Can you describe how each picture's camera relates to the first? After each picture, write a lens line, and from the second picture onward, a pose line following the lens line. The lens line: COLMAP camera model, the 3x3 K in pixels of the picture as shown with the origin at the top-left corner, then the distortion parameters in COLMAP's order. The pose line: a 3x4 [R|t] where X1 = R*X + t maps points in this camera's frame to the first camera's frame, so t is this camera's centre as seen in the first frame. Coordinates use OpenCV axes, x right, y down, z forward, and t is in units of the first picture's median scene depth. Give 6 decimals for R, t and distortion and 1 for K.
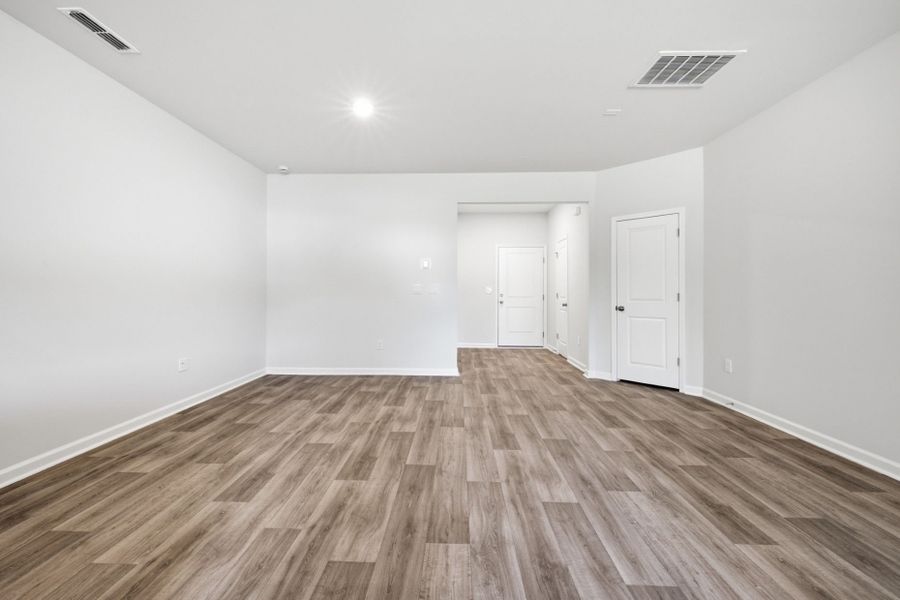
lens RADIAL K [[384.0, 0, 444.2], [0, 384.0, 293.3], [0, 0, 1]] dist [0.007106, -0.001923]
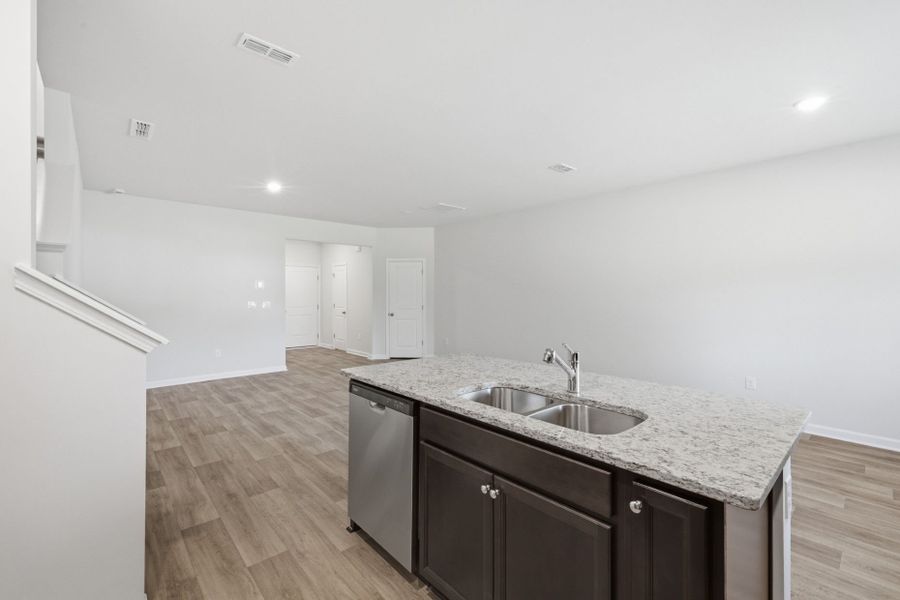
lens RADIAL K [[384.0, 0, 447.9], [0, 384.0, 297.2], [0, 0, 1]] dist [0.007106, -0.001923]
pose [[0.715235, -0.006363, 0.698855, -0.582308], [0.005269, 0.999979, 0.003712, -0.044117], [-0.698864, 0.001027, 0.715253, -0.387055]]
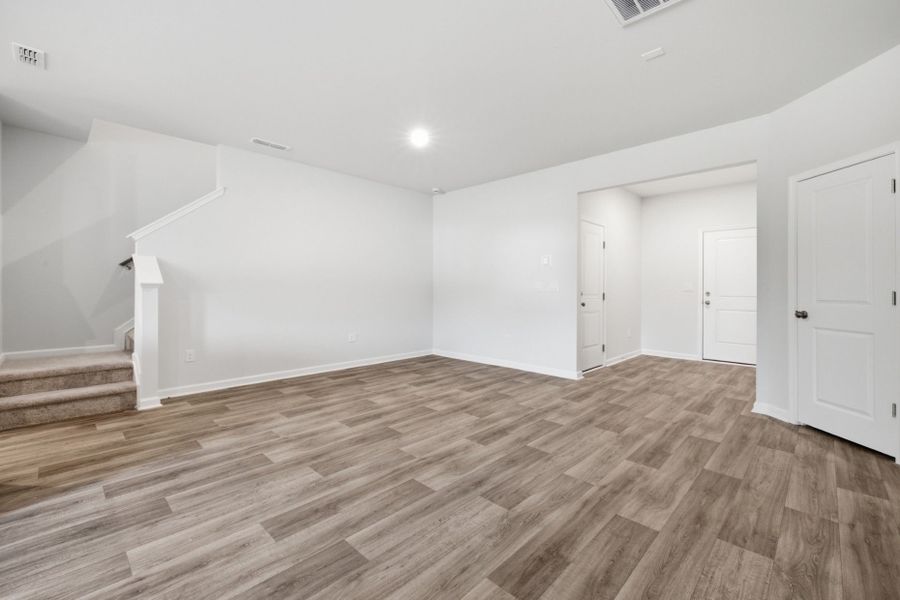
lens RADIAL K [[384.0, 0, 448.8], [0, 384.0, 292.8], [0, 0, 1]] dist [0.007106, -0.001923]
pose [[0.740747, 0.007377, -0.671744, 0.511930], [-0.005537, 0.999973, 0.004876, 0.002634], [0.671761, 0.000108, 0.740768, 0.123465]]
